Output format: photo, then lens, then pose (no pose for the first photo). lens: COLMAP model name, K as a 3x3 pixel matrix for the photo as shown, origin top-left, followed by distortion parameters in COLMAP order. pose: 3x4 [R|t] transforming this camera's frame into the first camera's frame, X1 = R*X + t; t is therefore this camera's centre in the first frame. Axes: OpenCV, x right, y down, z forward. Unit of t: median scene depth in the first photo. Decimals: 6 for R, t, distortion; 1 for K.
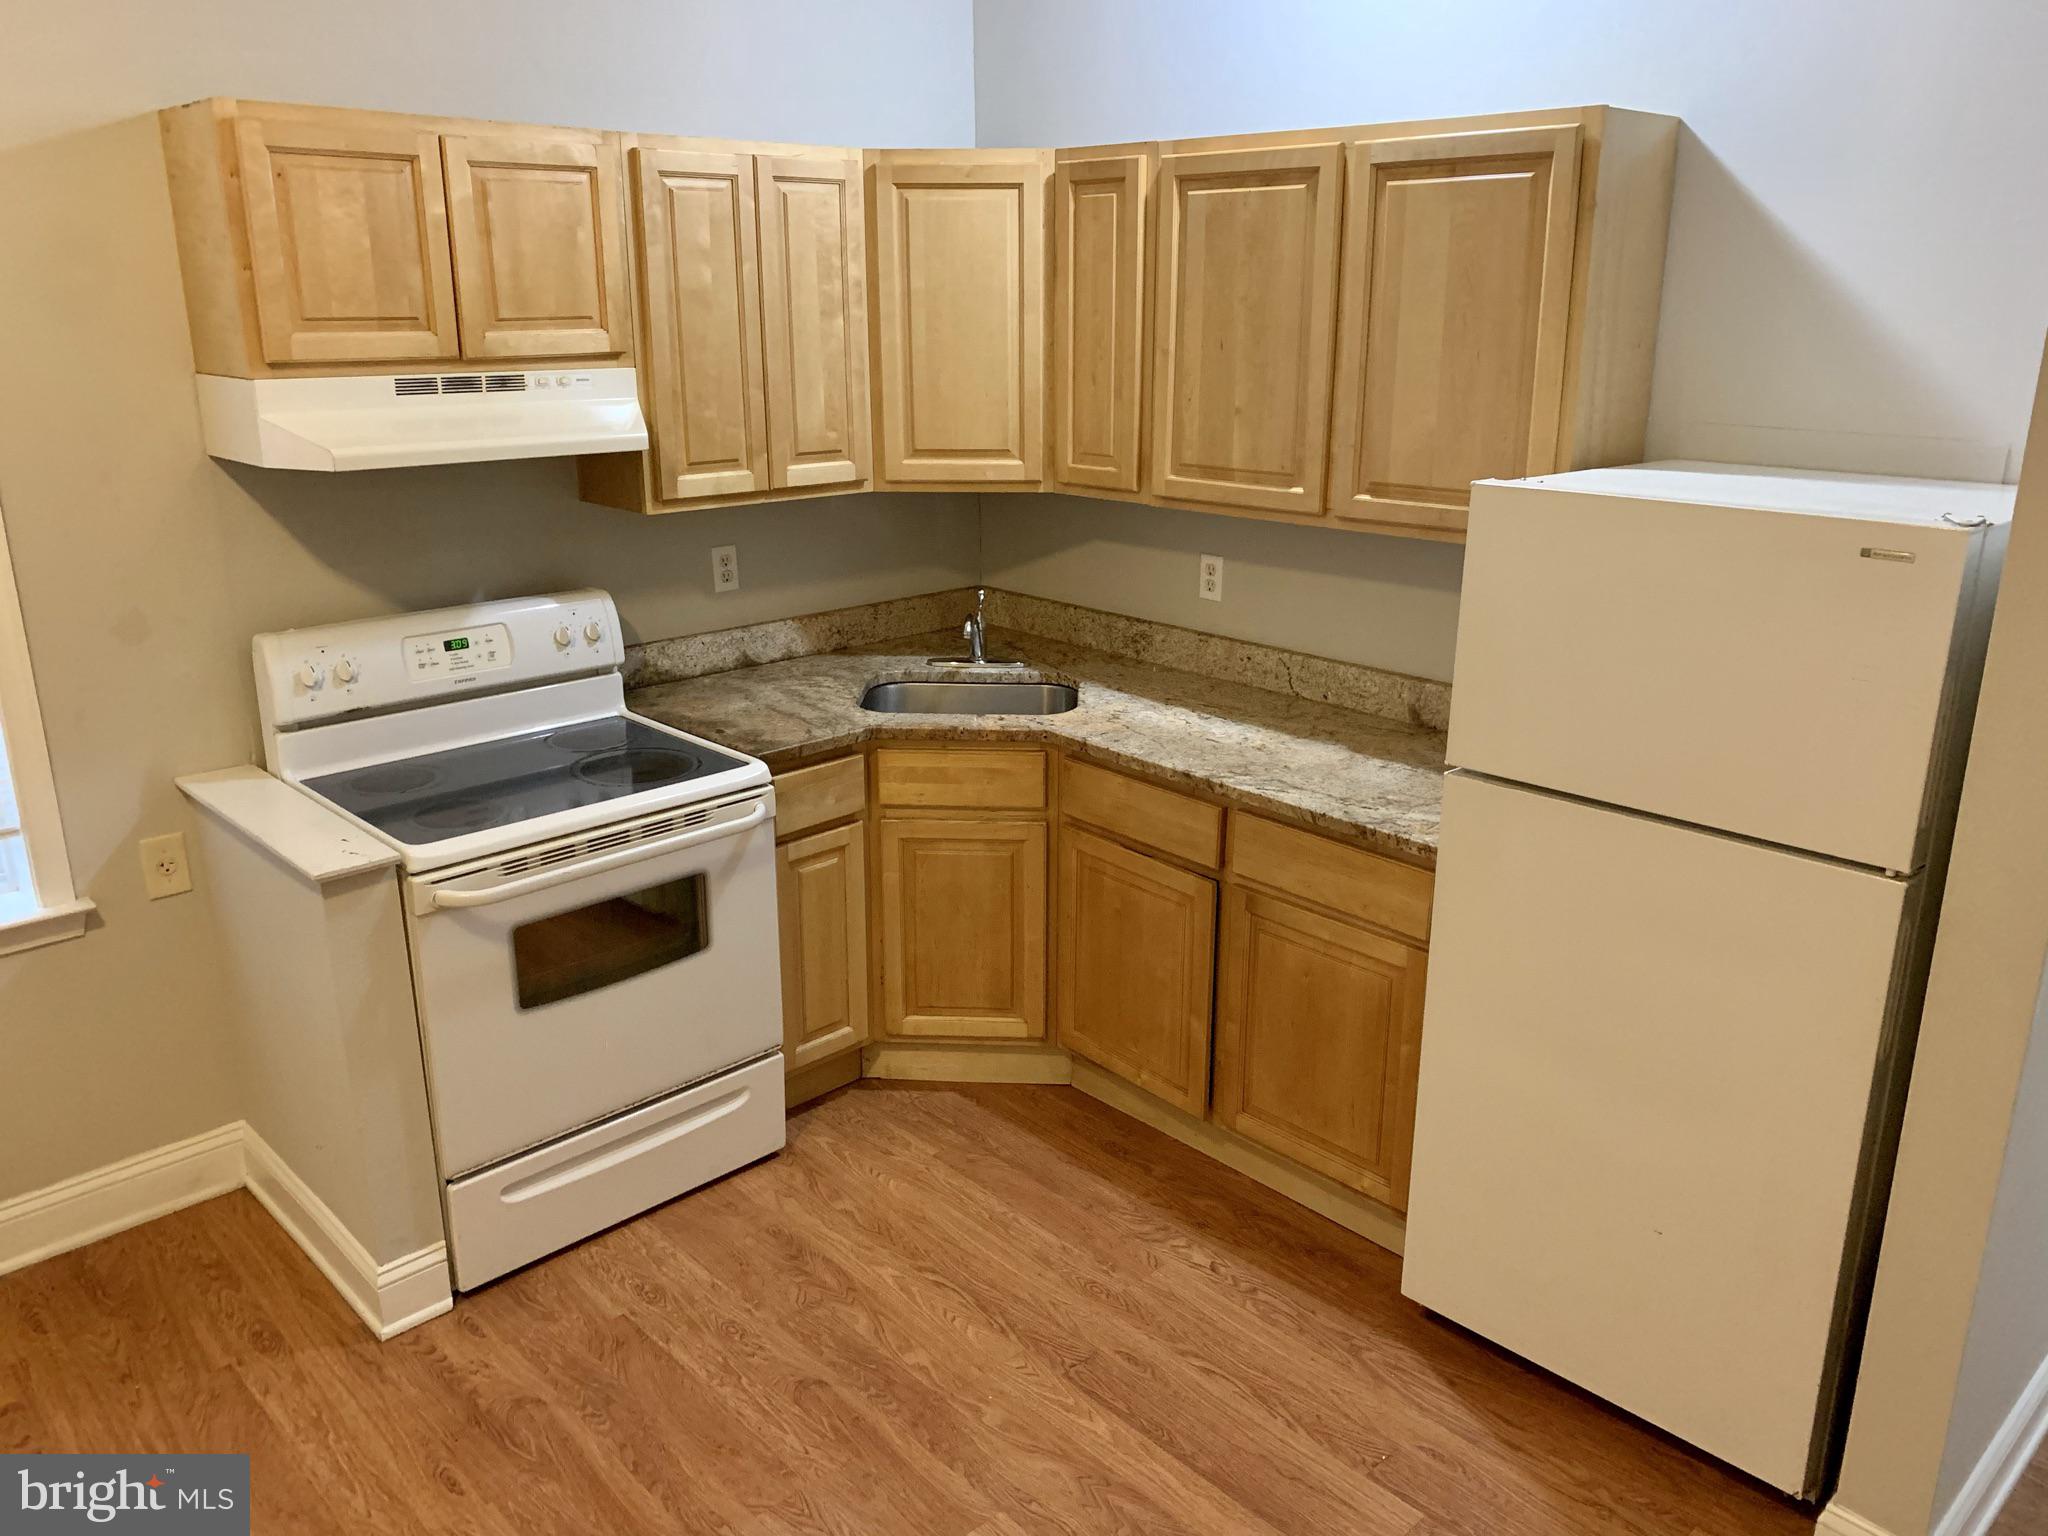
lens RADIAL K [[1557.7, 0, 1019.4], [0, 1557.7, 745.3], [0, 0, 1]] dist [0.119883, -0.245416]
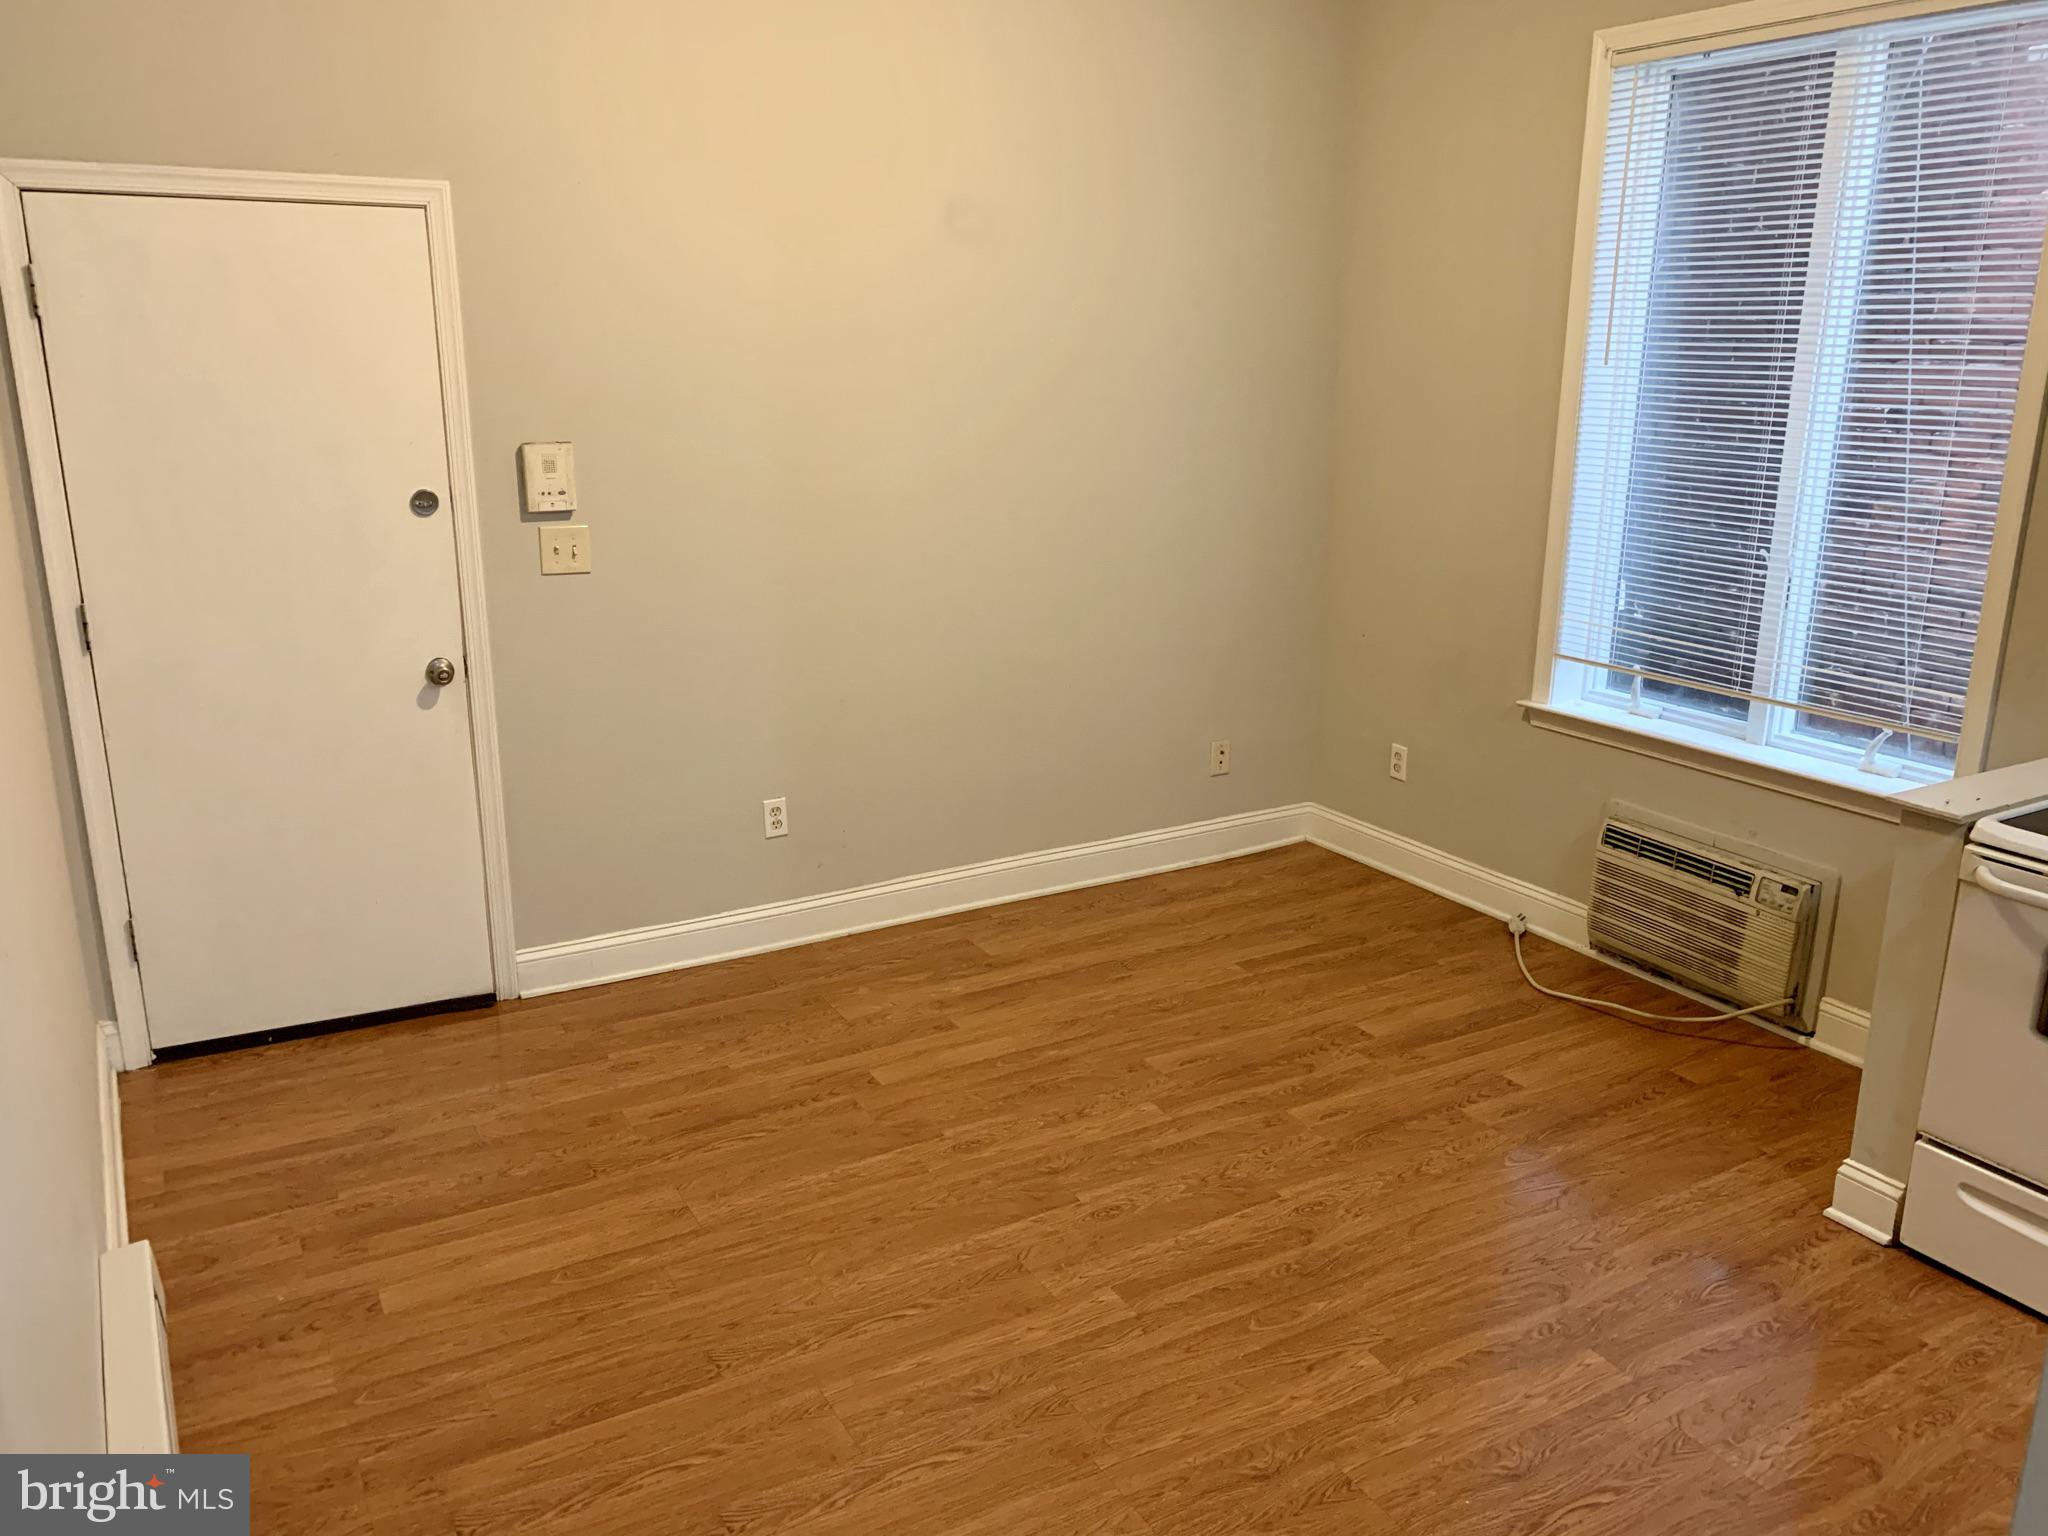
lens RADIAL K [[1563.1, 0, 1025.4], [0, 1563.1, 748.5], [0, 0, 1]] dist [0.017154, -0.006688]
pose [[-0.223718, 0.252335, -0.941423, 0.615999], [-0.291547, 0.904353, 0.311682, -0.099610], [0.930027, 0.344198, -0.128752, 0.424438]]
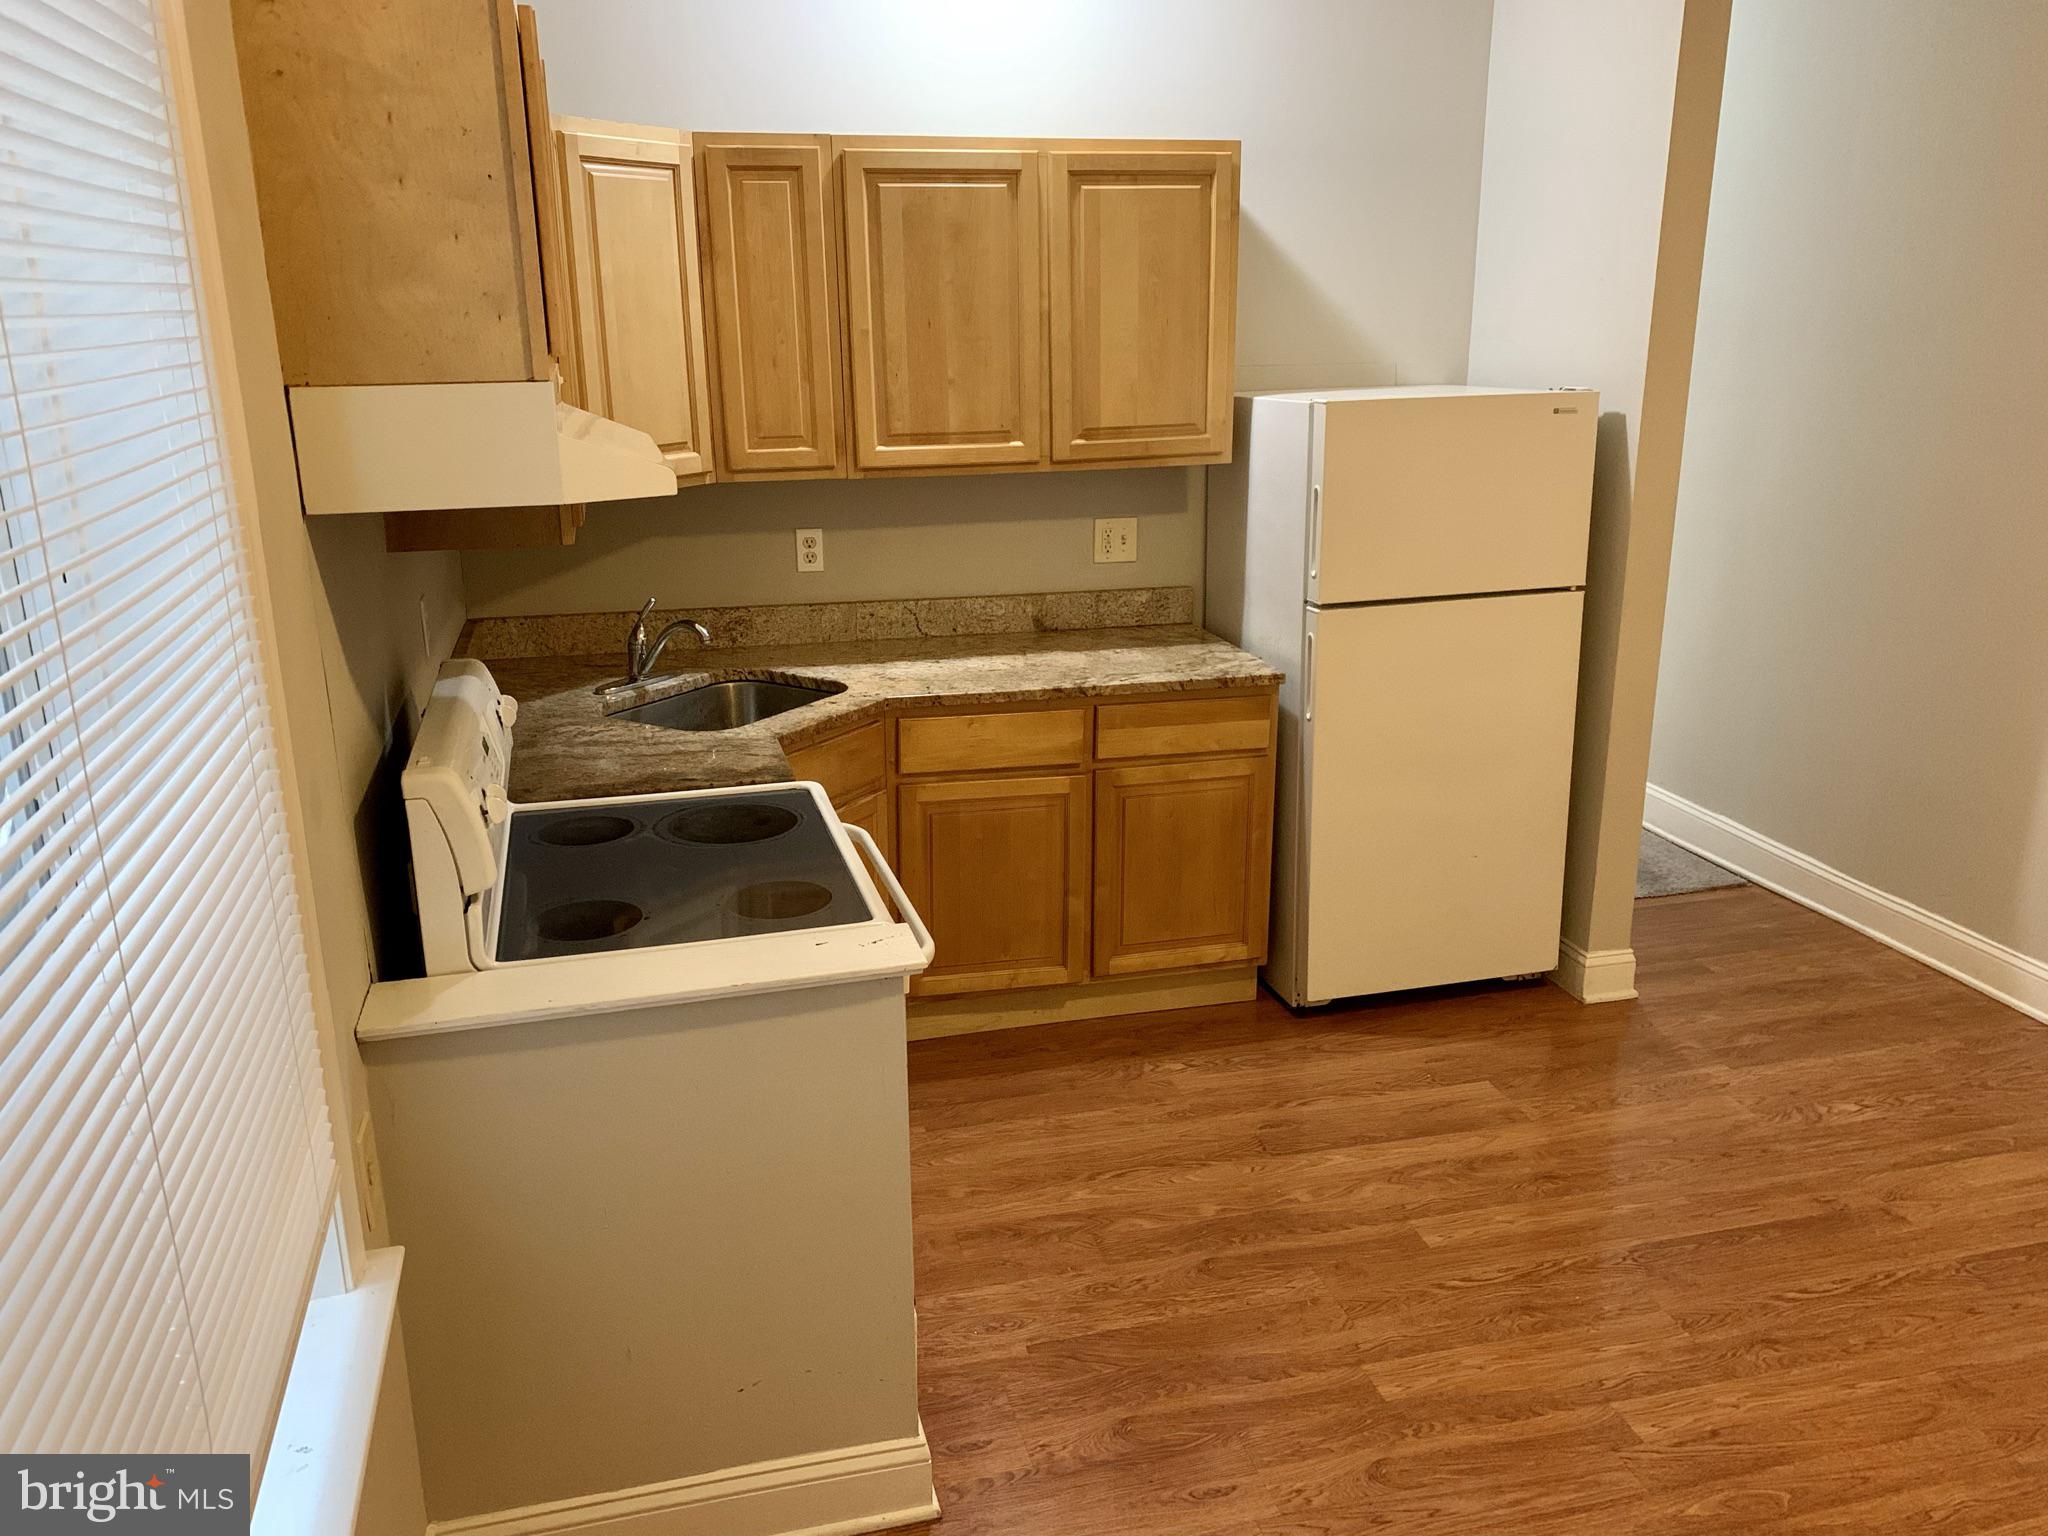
lens RADIAL K [[1561.2, 0, 1026.9], [0, 1561.2, 752.3], [0, 0, 1]] dist [0.078516, -0.155341]
pose [[0.478695, -0.247495, 0.842376, -0.845105], [0.260612, 0.956259, 0.132857, -0.091588], [-0.838410, 0.155935, 0.522257, 0.399729]]
